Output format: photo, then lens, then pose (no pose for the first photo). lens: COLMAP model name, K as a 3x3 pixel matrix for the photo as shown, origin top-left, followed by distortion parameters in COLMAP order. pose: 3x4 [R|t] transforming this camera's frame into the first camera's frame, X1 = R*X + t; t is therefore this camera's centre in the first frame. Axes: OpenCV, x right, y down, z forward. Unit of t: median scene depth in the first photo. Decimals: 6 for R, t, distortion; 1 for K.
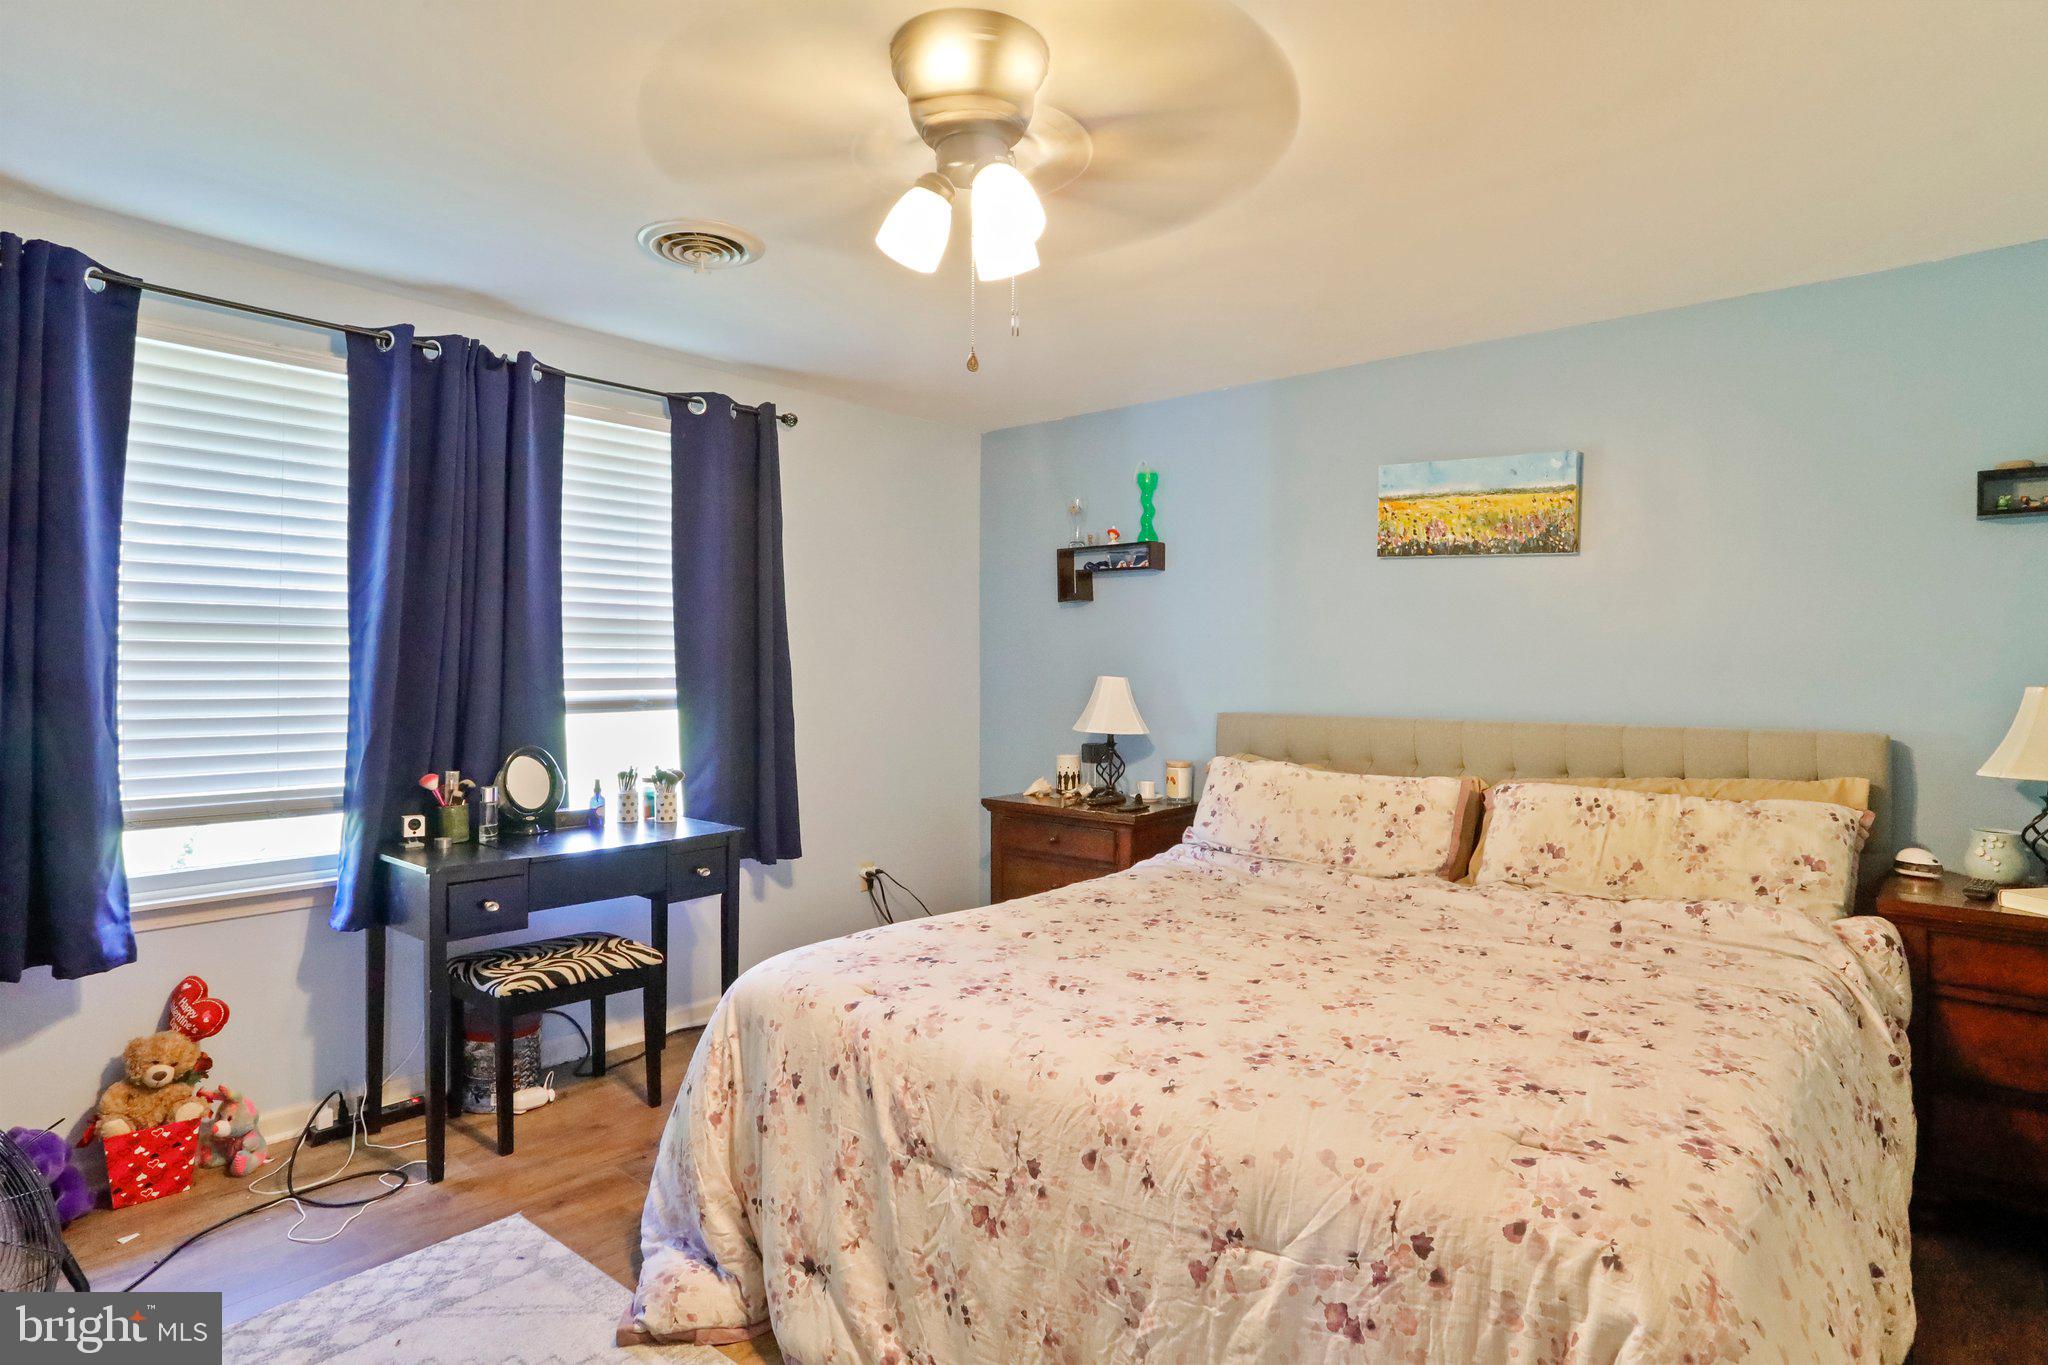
lens RADIAL K [[1058.3, 0, 1022.8], [0, 1058.3, 667.9], [0, 0, 1]] dist [-0.071277, 0.050488]
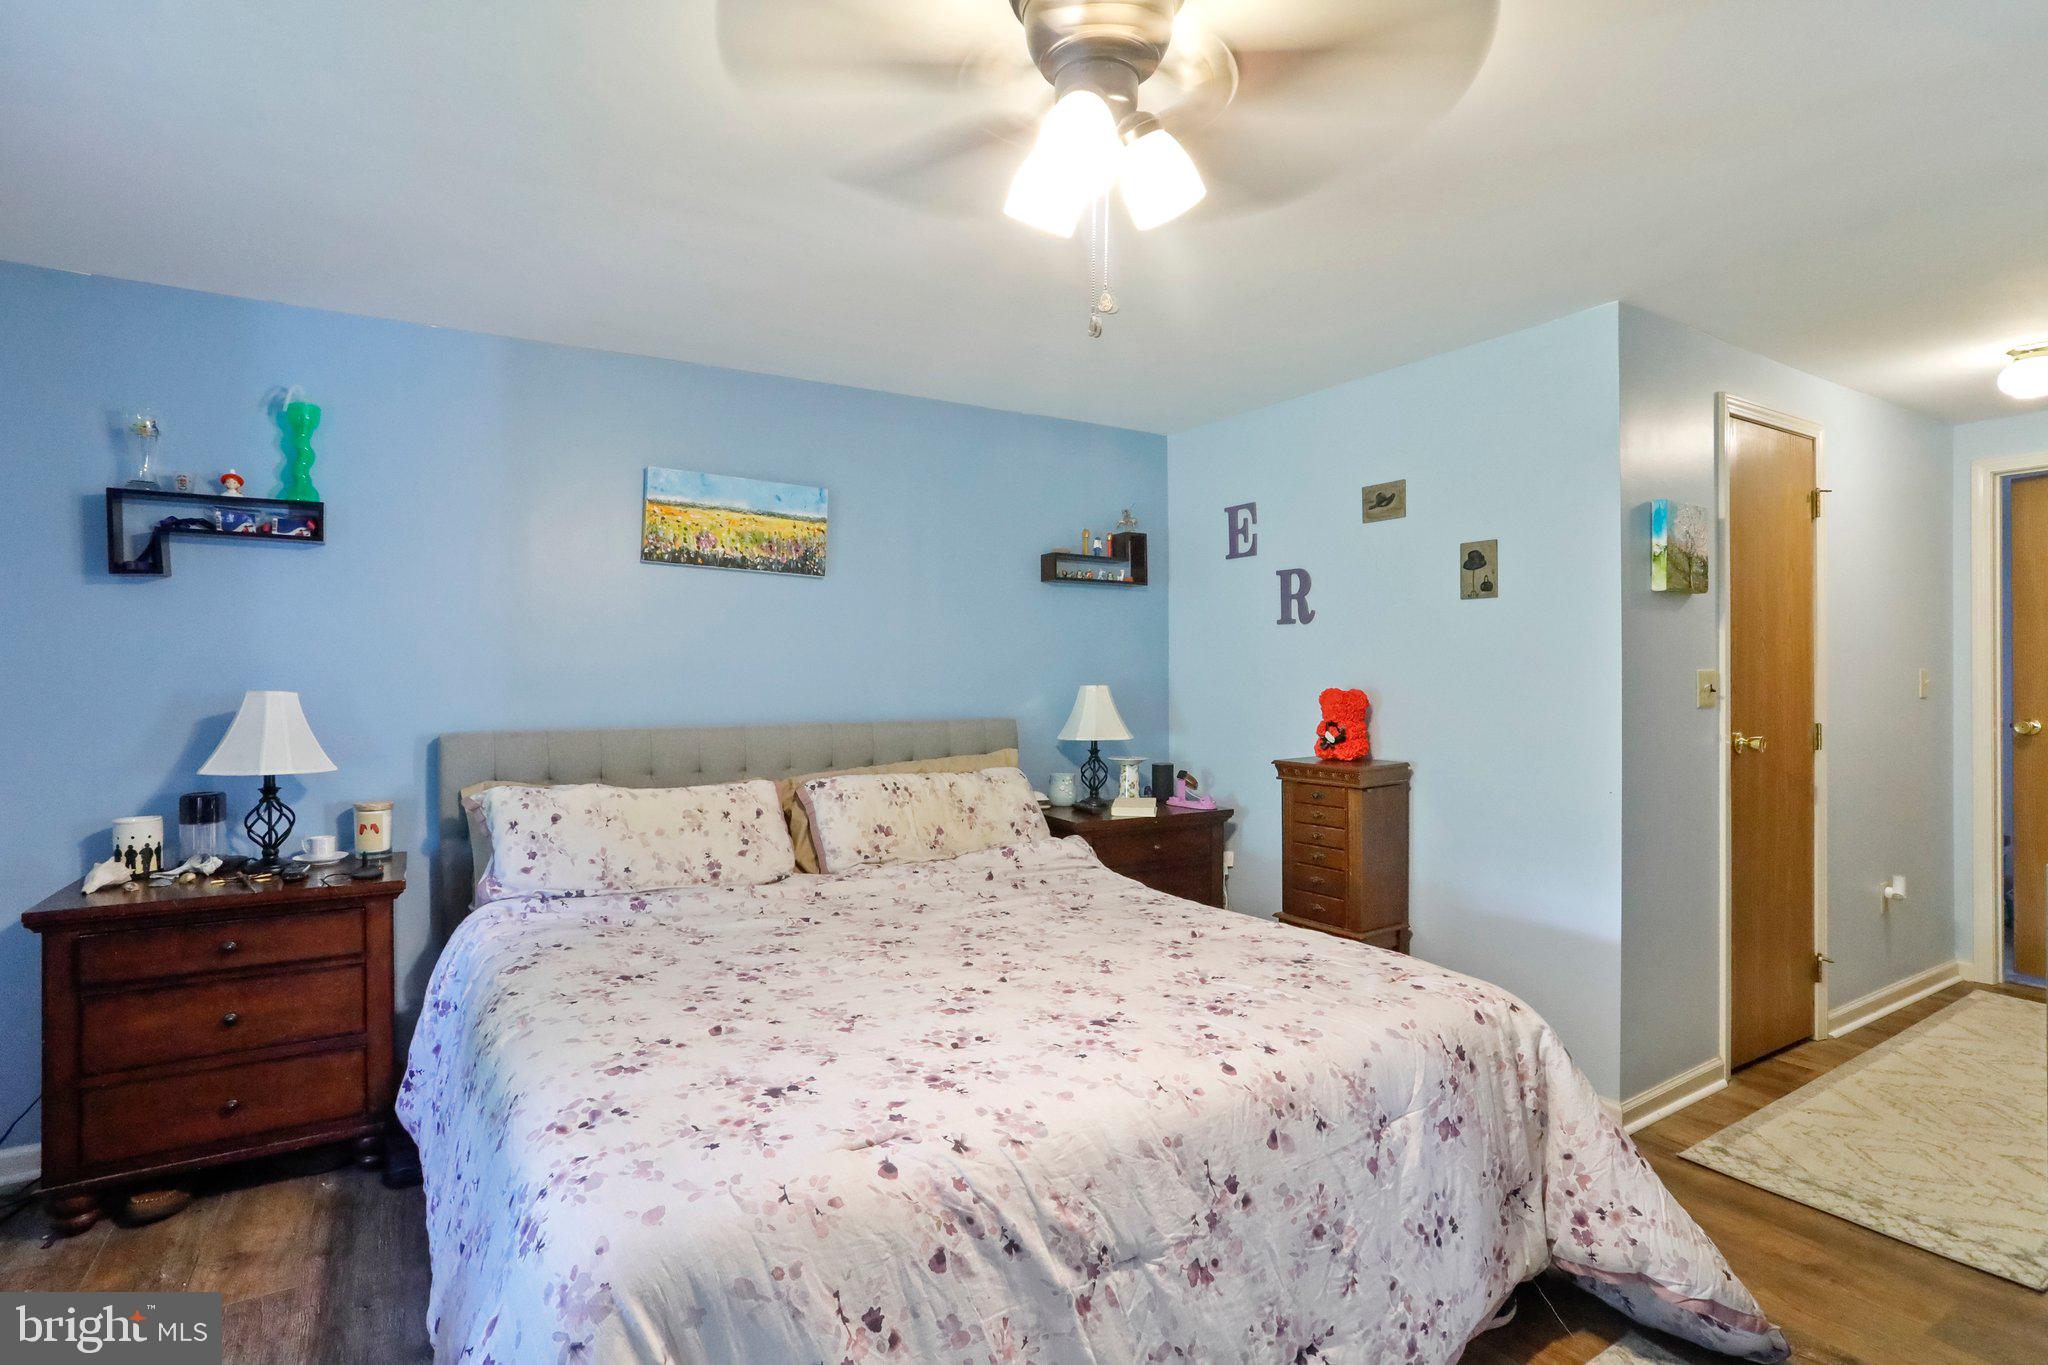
lens RADIAL K [[1002.0, 0, 1018.5], [0, 1002.0, 669.2], [0, 0, 1]] dist [-0.065304, 0.041266]
pose [[0.332277, 0.000446, 0.943182, -0.562392], [0.003645, 0.999992, -0.001757, -0.005190], [-0.943175, 0.004021, 0.332273, 0.526003]]
